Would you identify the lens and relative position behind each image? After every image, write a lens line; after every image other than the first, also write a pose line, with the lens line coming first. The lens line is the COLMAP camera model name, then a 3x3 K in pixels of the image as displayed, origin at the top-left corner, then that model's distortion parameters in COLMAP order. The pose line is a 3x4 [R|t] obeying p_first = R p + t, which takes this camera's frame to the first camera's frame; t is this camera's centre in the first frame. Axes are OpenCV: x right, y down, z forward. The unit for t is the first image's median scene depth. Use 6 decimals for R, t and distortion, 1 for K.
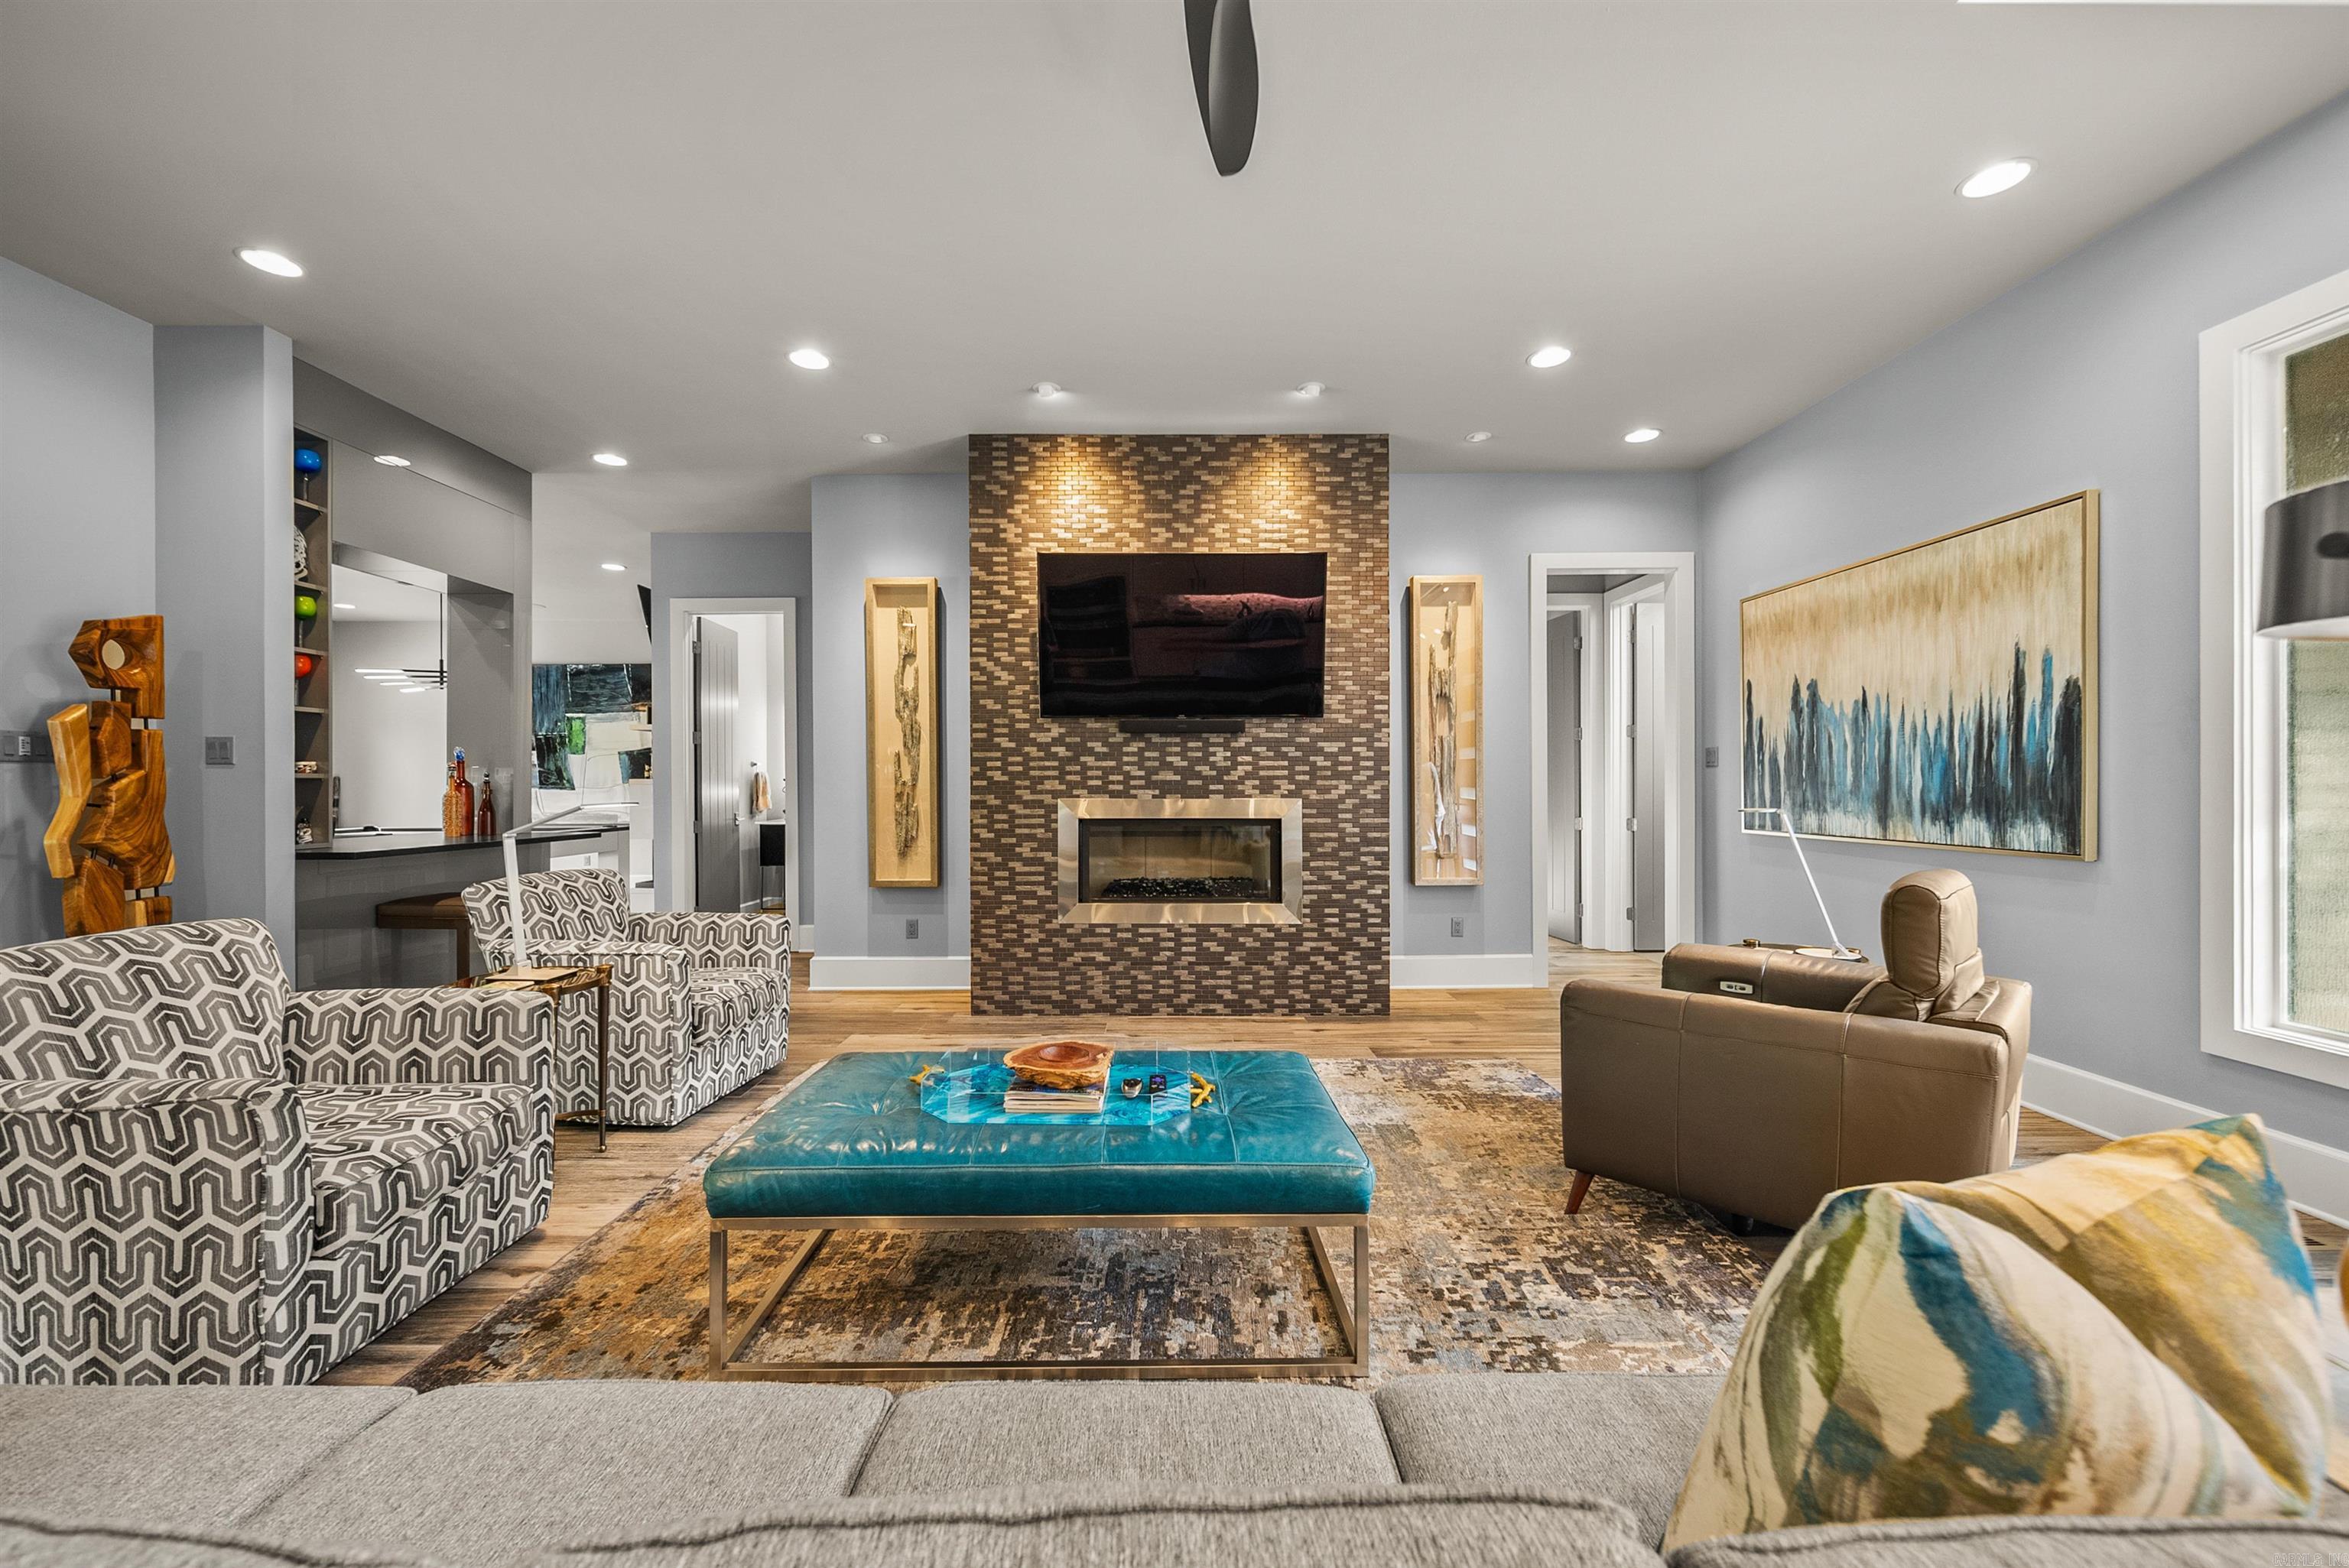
lens RADIAL K [[919.3, 0, 1163.5], [0, 919.3, 783.7], [0, 0, 1]] dist [-0.001811, -0.000426]
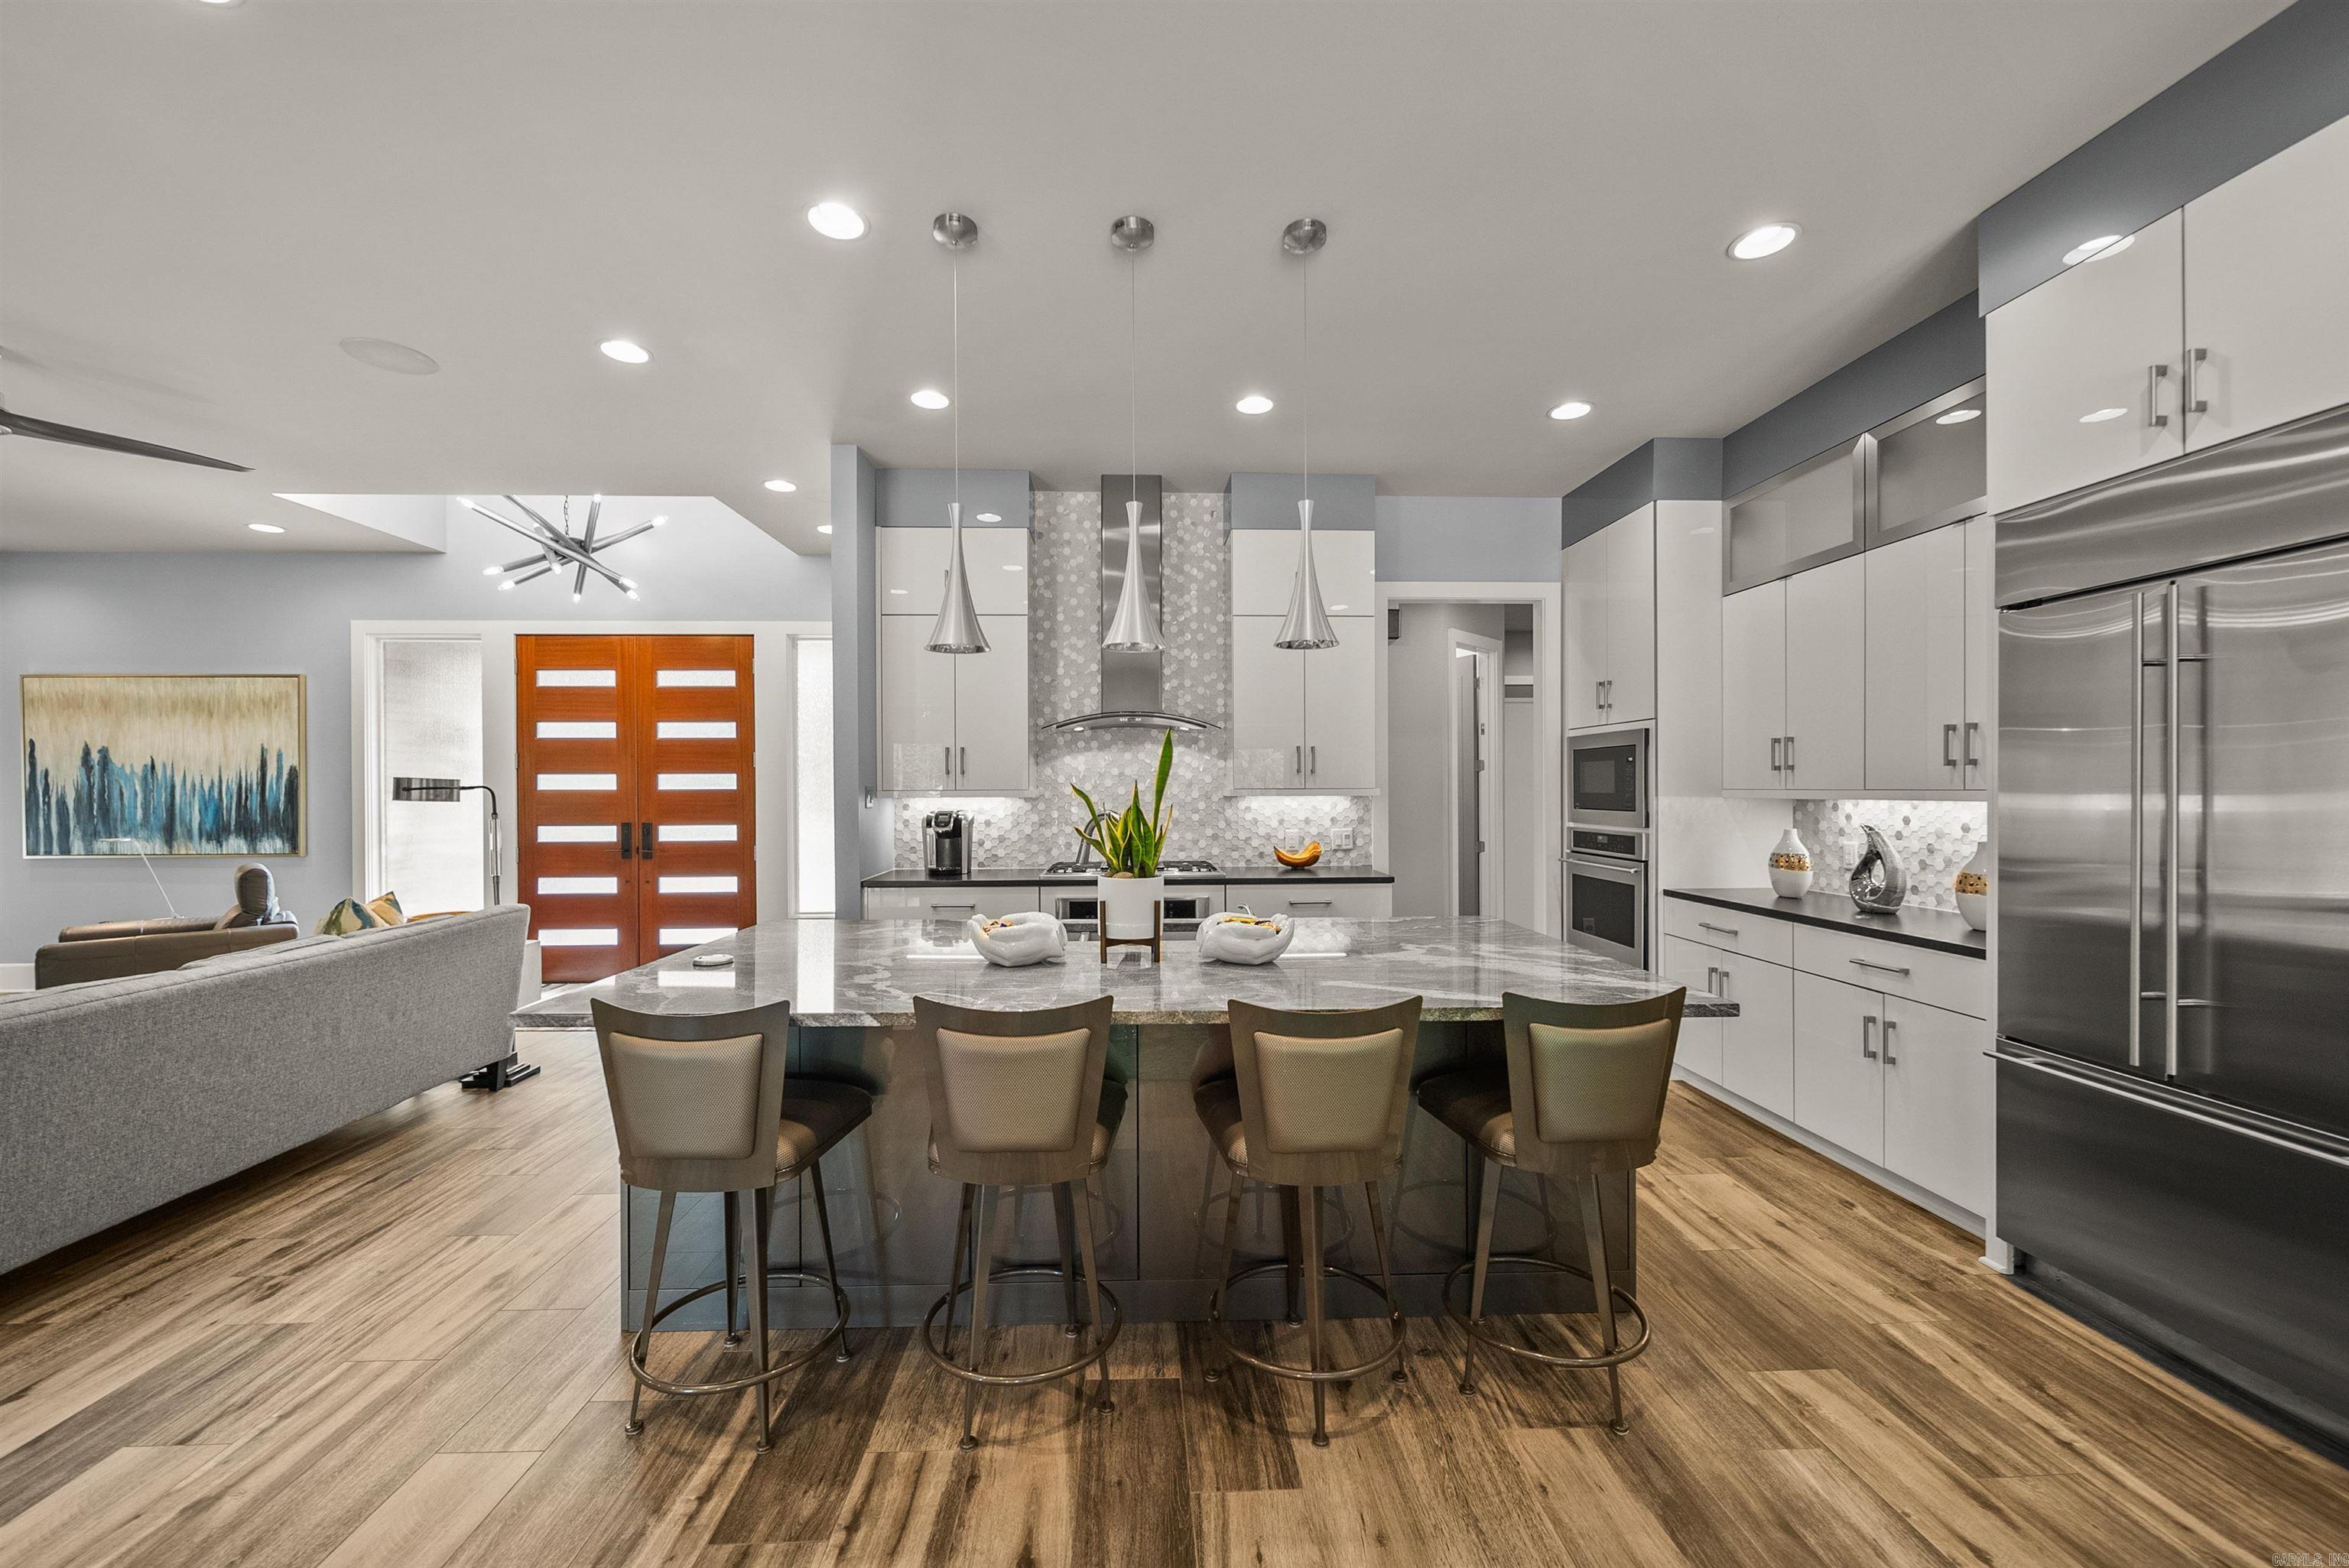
lens RADIAL K [[913.1, 0, 1158.2], [0, 913.1, 790.5], [0, 0, 1]] dist [-0.002673, -0.000440]
pose [[-0.035860, 0.000537, 0.999357, -0.706699], [0.004966, 0.999988, -0.000359, -0.033539], [-0.999344, 0.004950, -0.035862, -0.542669]]
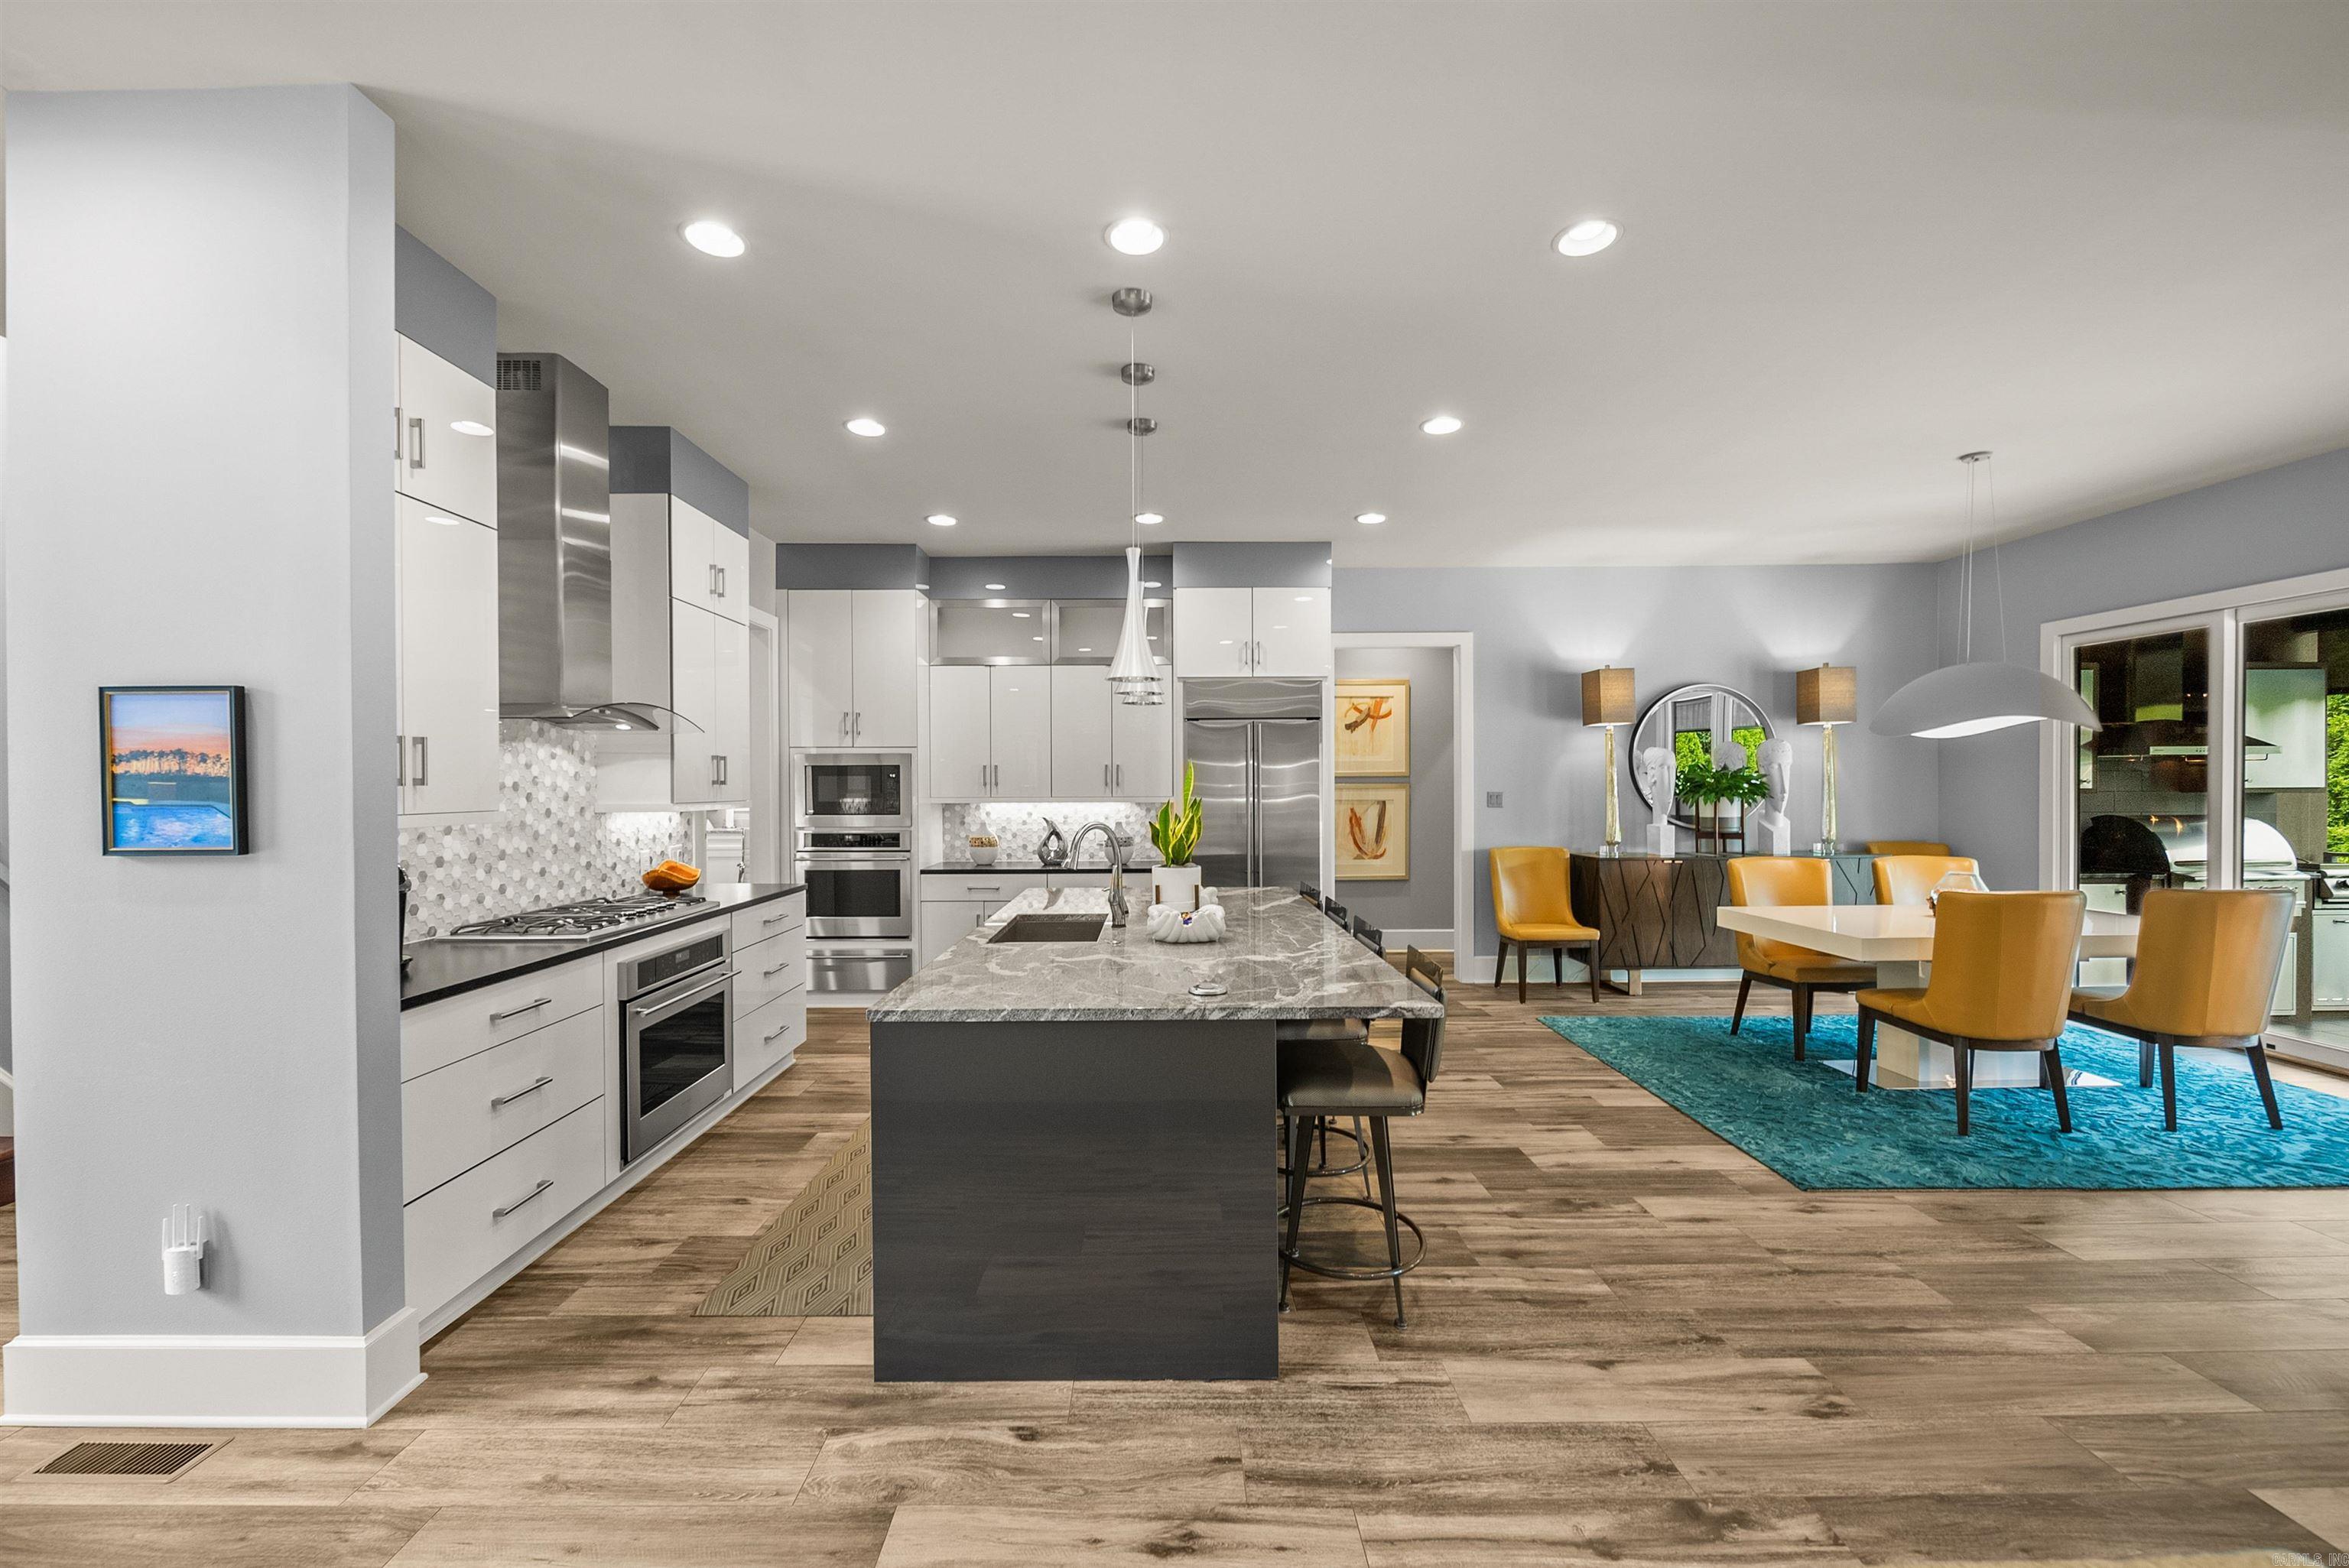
lens RADIAL K [[913.4, 0, 1165.6], [0, 913.4, 789.7], [0, 0, 1]] dist [0.000436, -0.000210]
pose [[-0.999959, 0.007598, -0.004890, -0.156123], [0.007562, 0.999944, 0.007355, -0.050584], [0.004945, 0.007318, -0.999961, 0.186687]]
